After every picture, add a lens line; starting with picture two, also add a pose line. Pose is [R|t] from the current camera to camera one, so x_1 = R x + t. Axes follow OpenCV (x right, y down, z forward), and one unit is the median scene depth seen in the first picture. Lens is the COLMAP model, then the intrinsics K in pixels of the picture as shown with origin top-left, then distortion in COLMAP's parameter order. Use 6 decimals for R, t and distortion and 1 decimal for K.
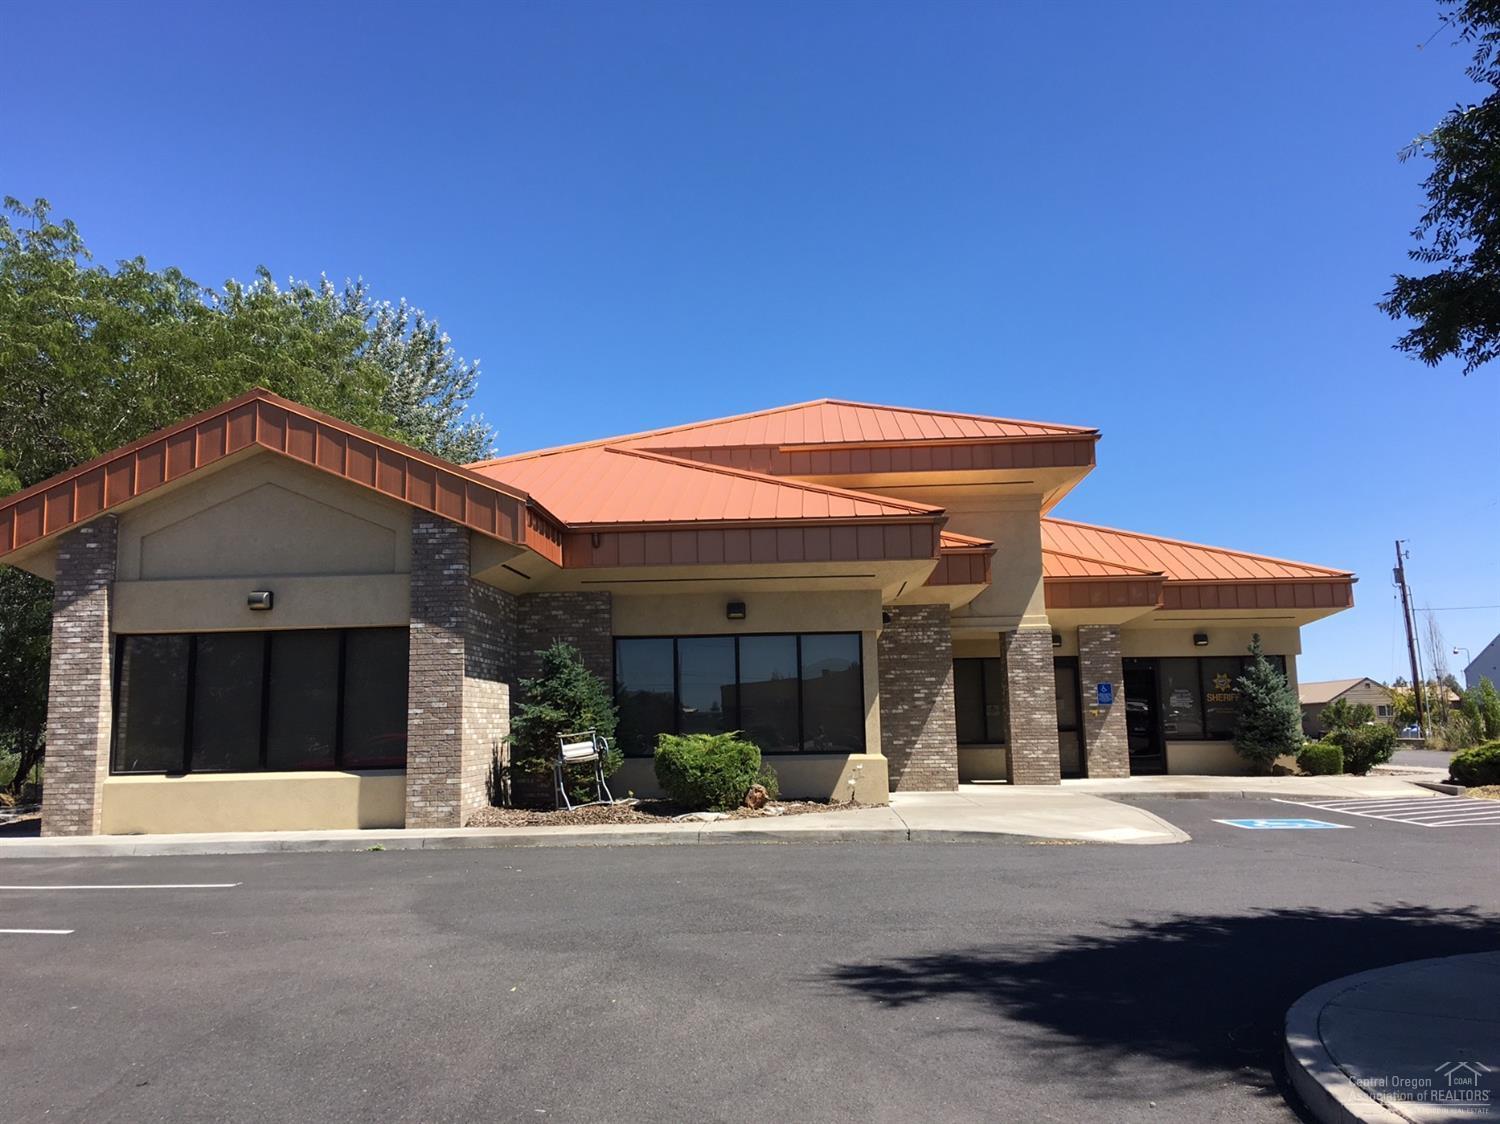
lens RADIAL K [[1260.5, 0, 748.4], [0, 1260.5, 535.5], [0, 0, 1]] dist [0.110194, -0.147423]
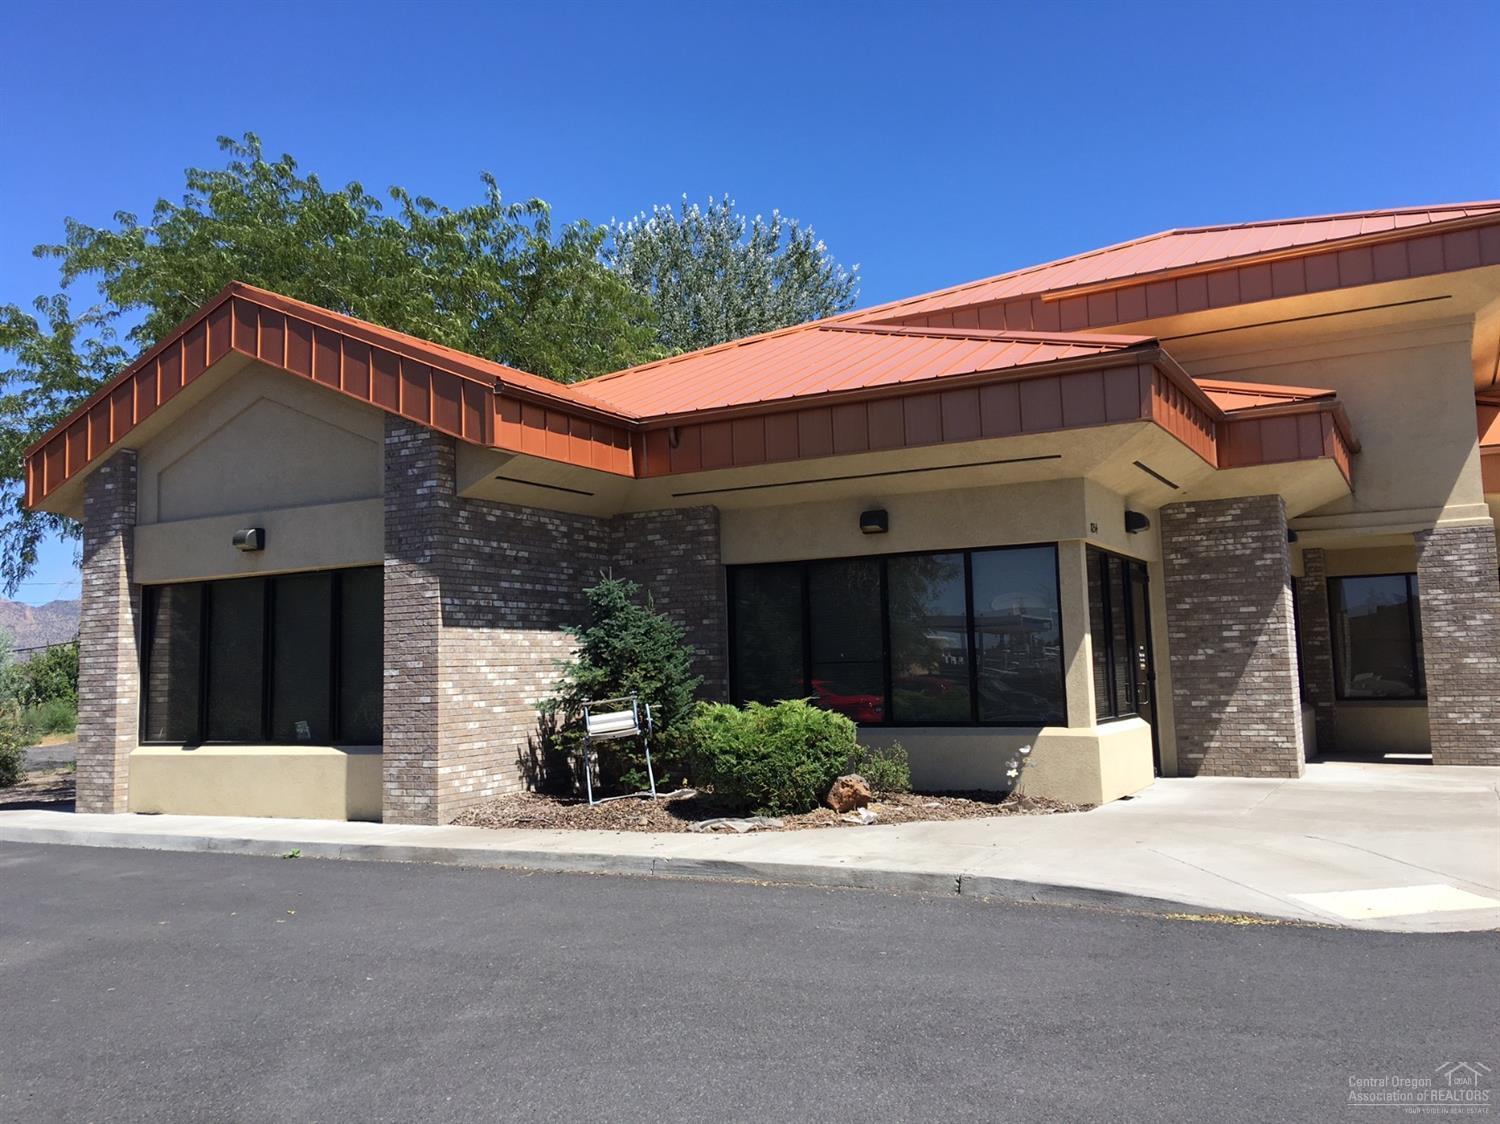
lens RADIAL K [[1260.5, 0, 748.4], [0, 1260.5, 535.5], [0, 0, 1]] dist [0.110194, -0.147423]
pose [[0.904369, -0.051283, -0.423659, 0.257372], [0.074282, 0.996515, 0.037940, 0.040341], [0.420237, -0.065782, 0.905027, 0.382447]]
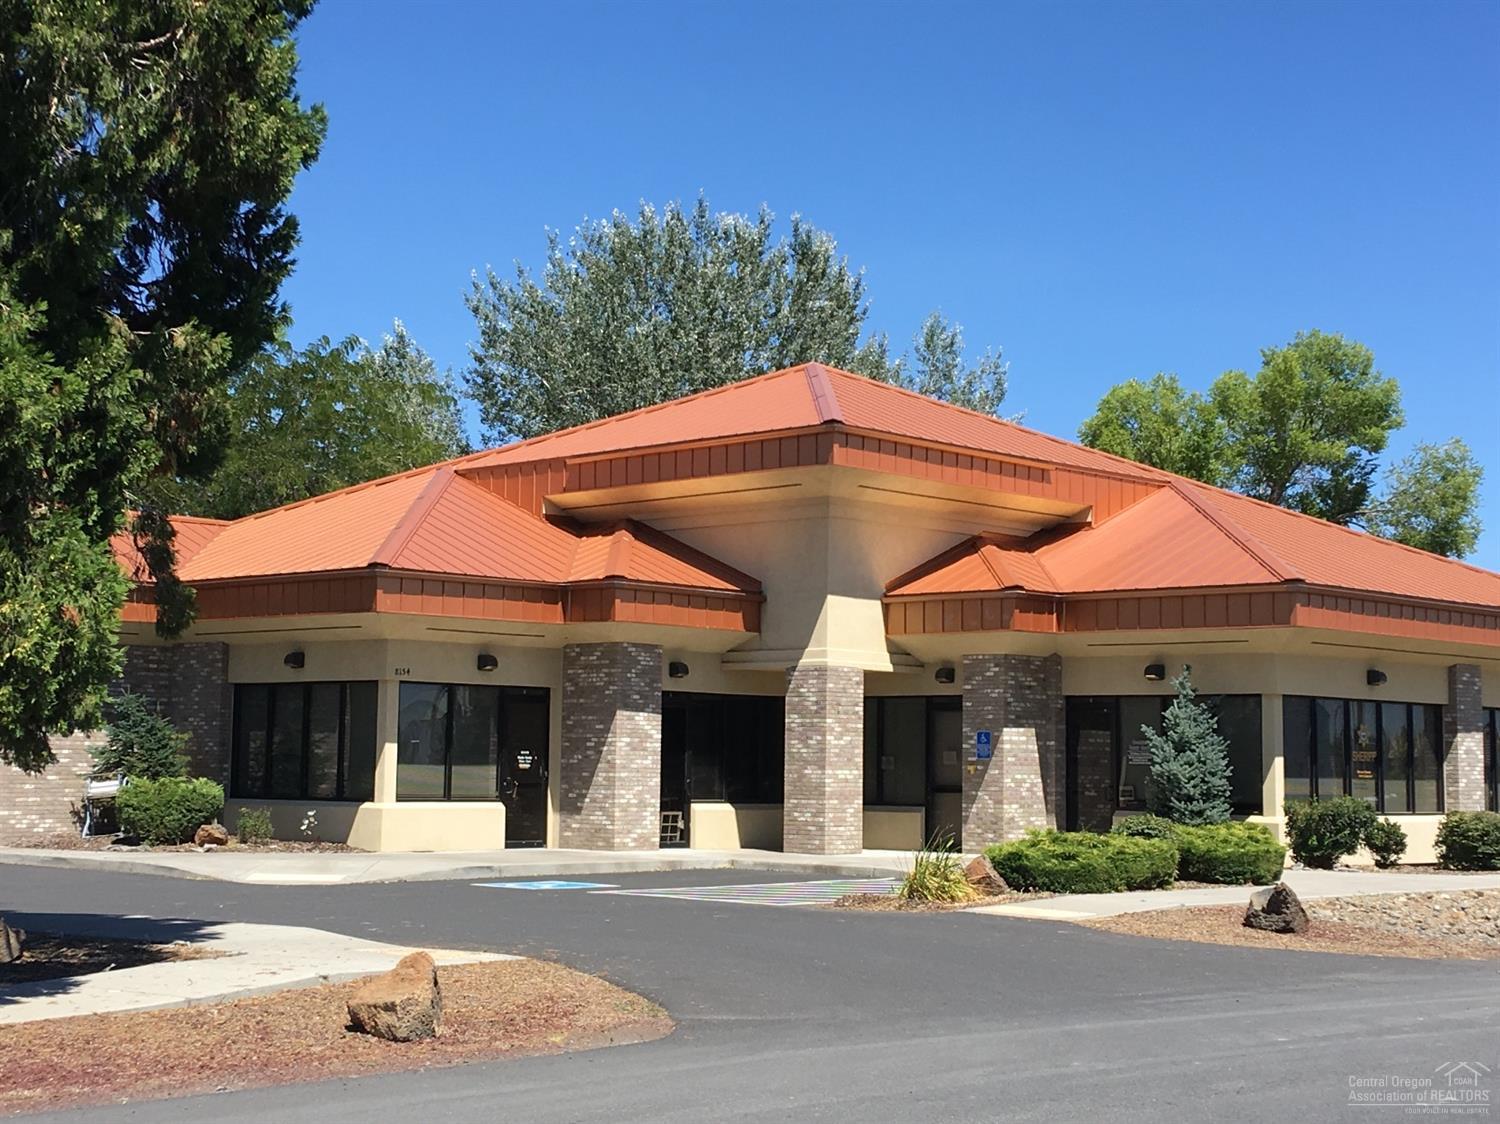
lens RADIAL K [[2347.9, 0, 750.0], [0, 2347.9, 562.0], [0, 0, 1]] dist [0.009628, 0.785532]
pose [[0.757624, -0.026279, -0.652162, 1.745974], [0.070357, 0.996655, 0.041574, -0.084787], [0.648889, -0.077382, 0.756938, -0.235033]]
